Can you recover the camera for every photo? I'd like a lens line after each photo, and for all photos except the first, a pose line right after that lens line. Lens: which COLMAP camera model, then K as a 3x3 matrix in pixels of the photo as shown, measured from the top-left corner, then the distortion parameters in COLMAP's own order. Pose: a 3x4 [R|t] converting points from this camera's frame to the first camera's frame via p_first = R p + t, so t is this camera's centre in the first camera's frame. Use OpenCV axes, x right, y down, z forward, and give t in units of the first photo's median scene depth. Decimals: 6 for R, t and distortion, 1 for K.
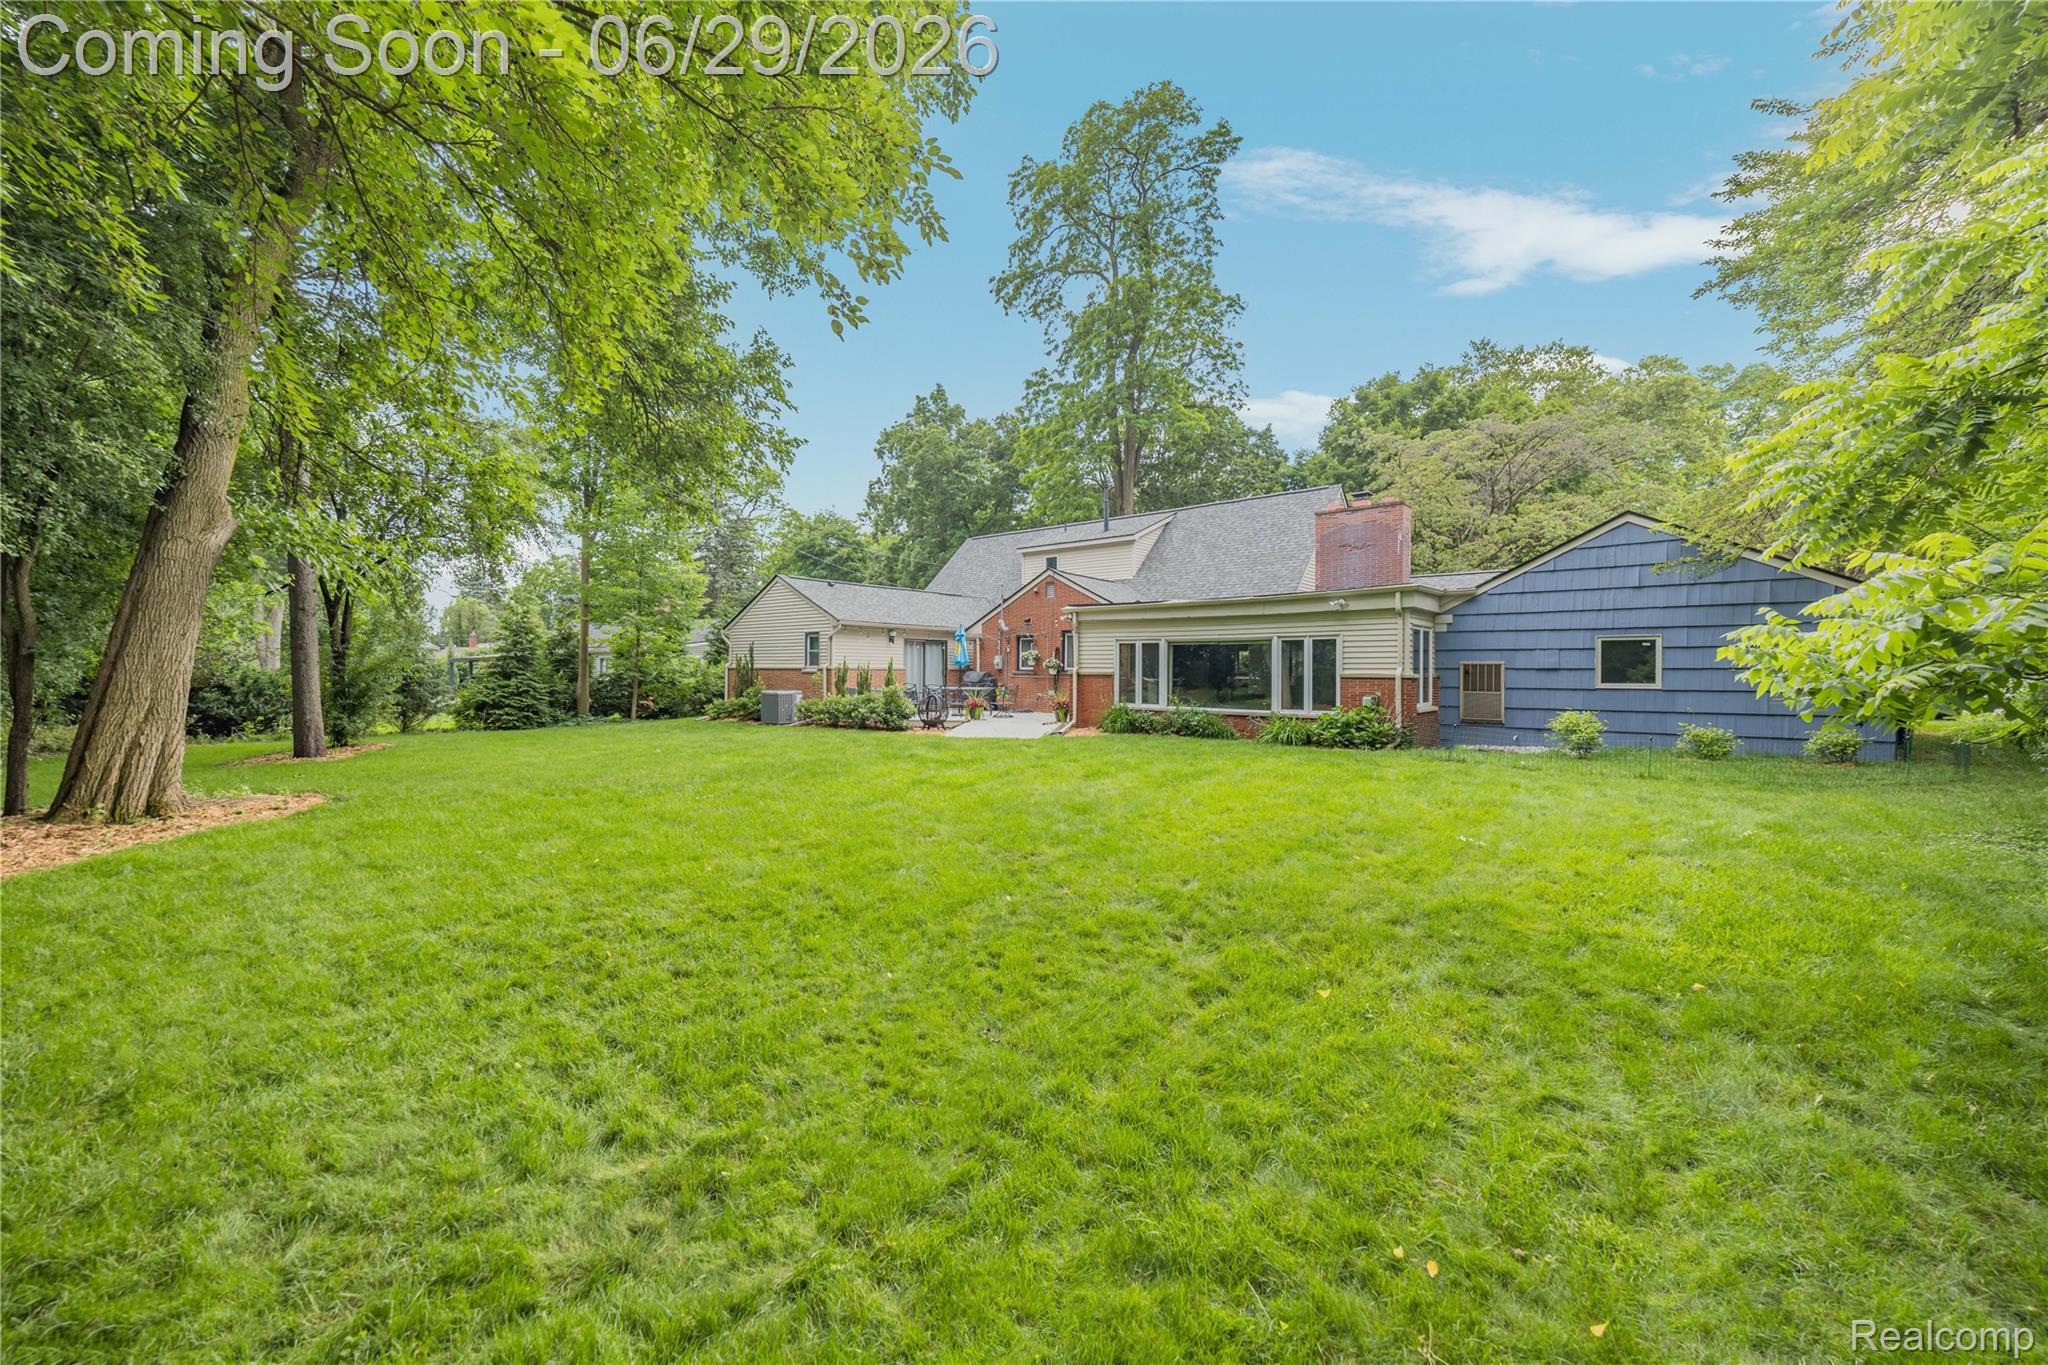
lens RADIAL K [[823.9, 0, 1024.0], [0, 823.9, 682.5], [0, 0, 1]] dist [-0.000826, -0.000038]
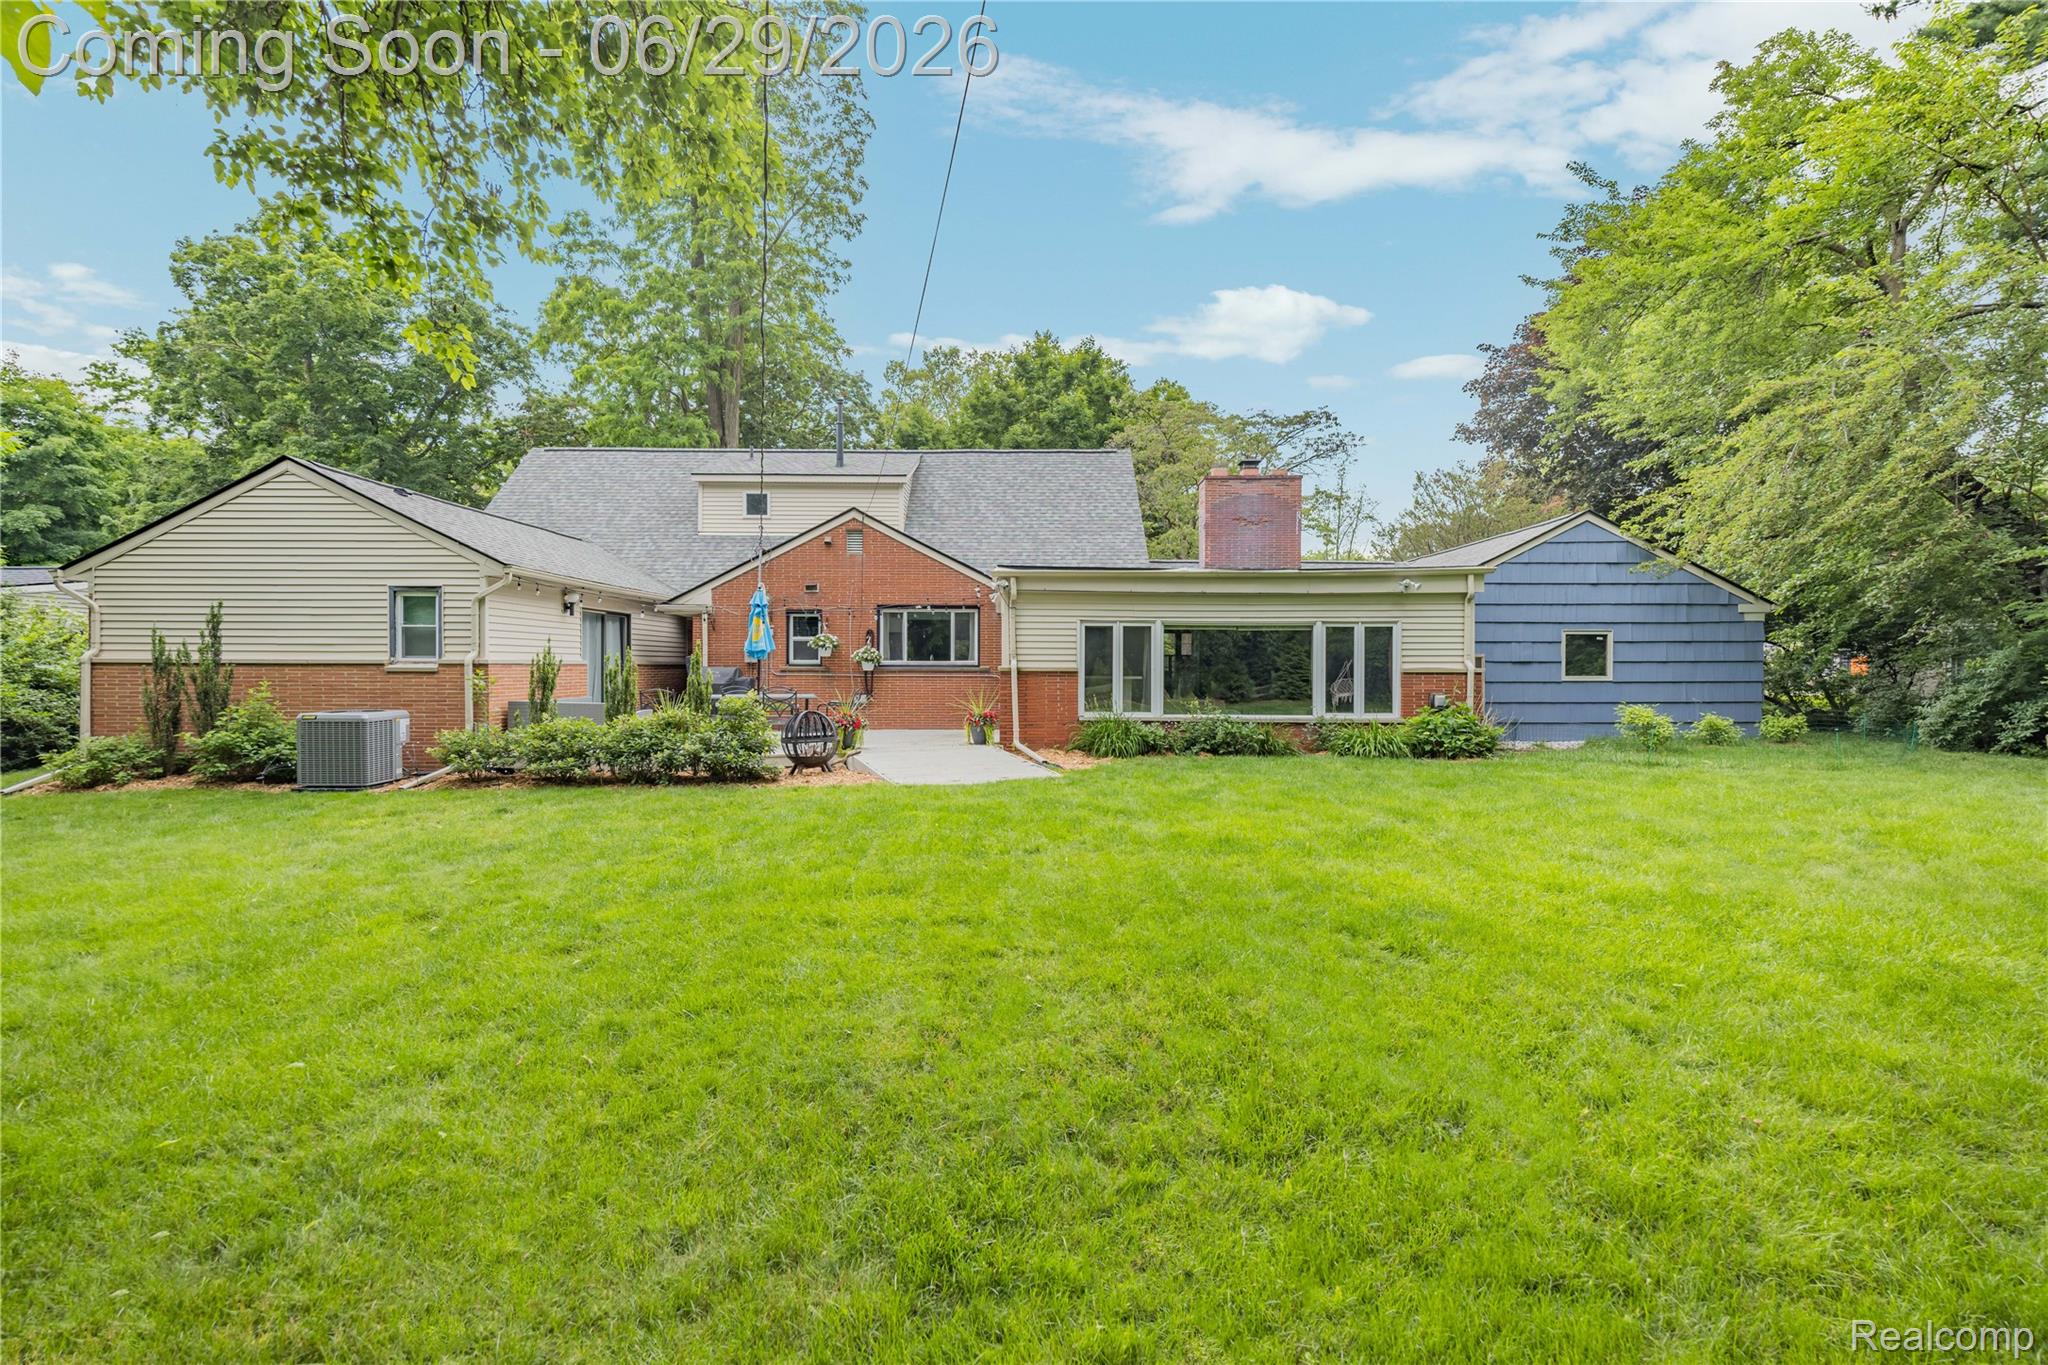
lens RADIAL K [[881.1, 0, 1060.0], [0, 881.1, 675.8], [0, 0, 1]] dist [0.001809, 0.000021]
pose [[0.752576, -0.012857, 0.658380, -0.375789], [0.011253, 0.999914, 0.006664, -0.010409], [-0.658409, 0.002393, 0.752656, 0.446134]]
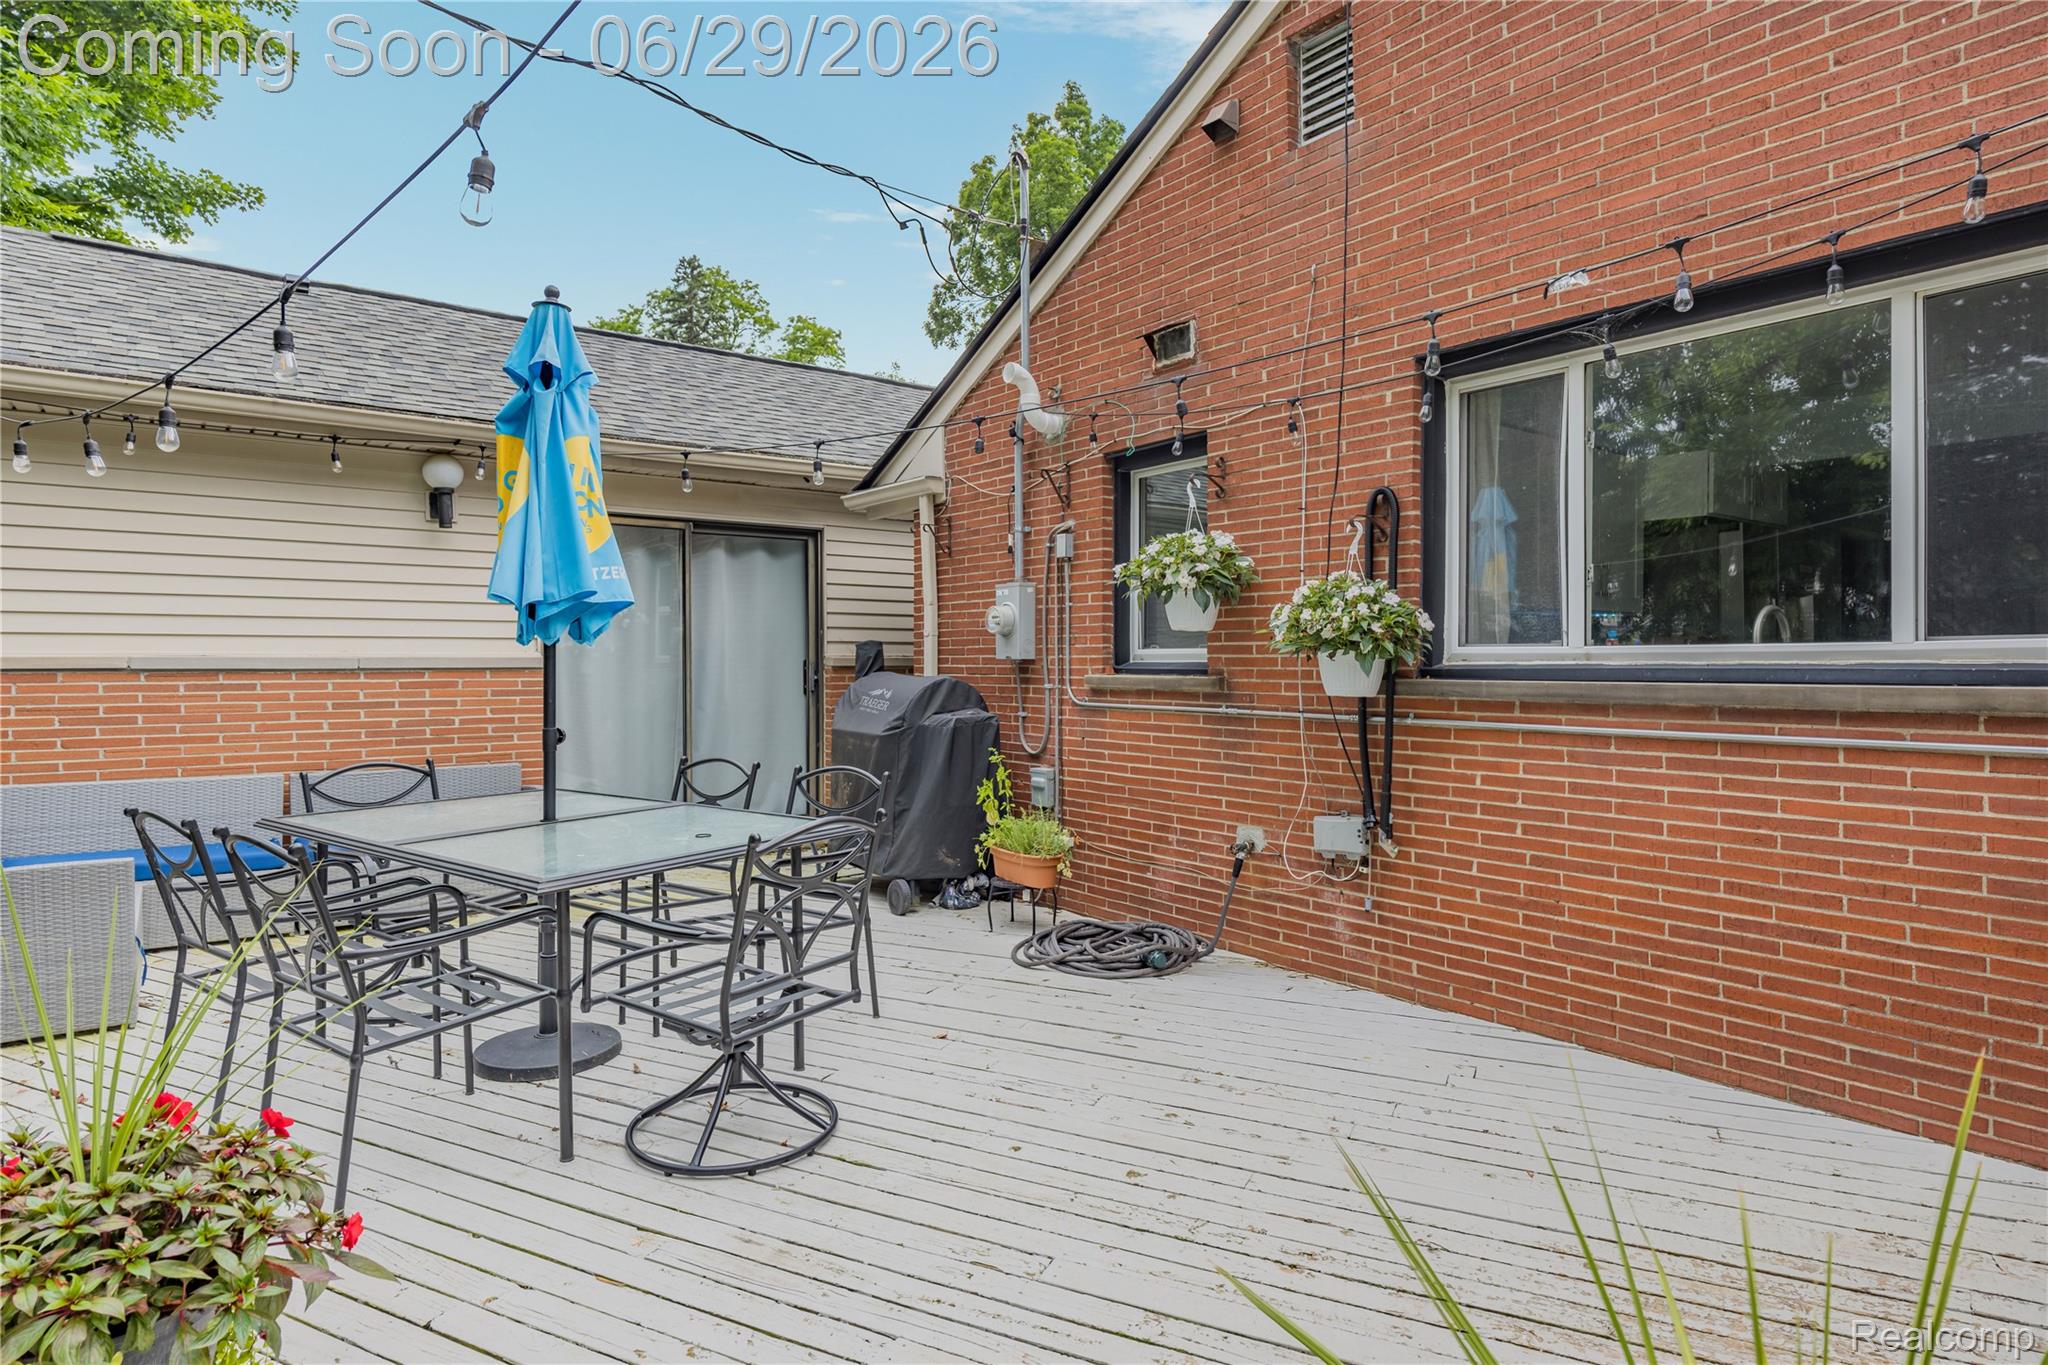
lens RADIAL K [[1077.3, 0, 1024.0], [0, 1077.3, 682.5], [0, 0, 1]] dist [-0.028386, 0.008815]
pose [[0.974437, -0.004883, -0.224606, 0.028402], [0.005775, 0.999978, 0.003317, -0.015793], [0.224585, -0.004529, 0.974444, 0.998334]]
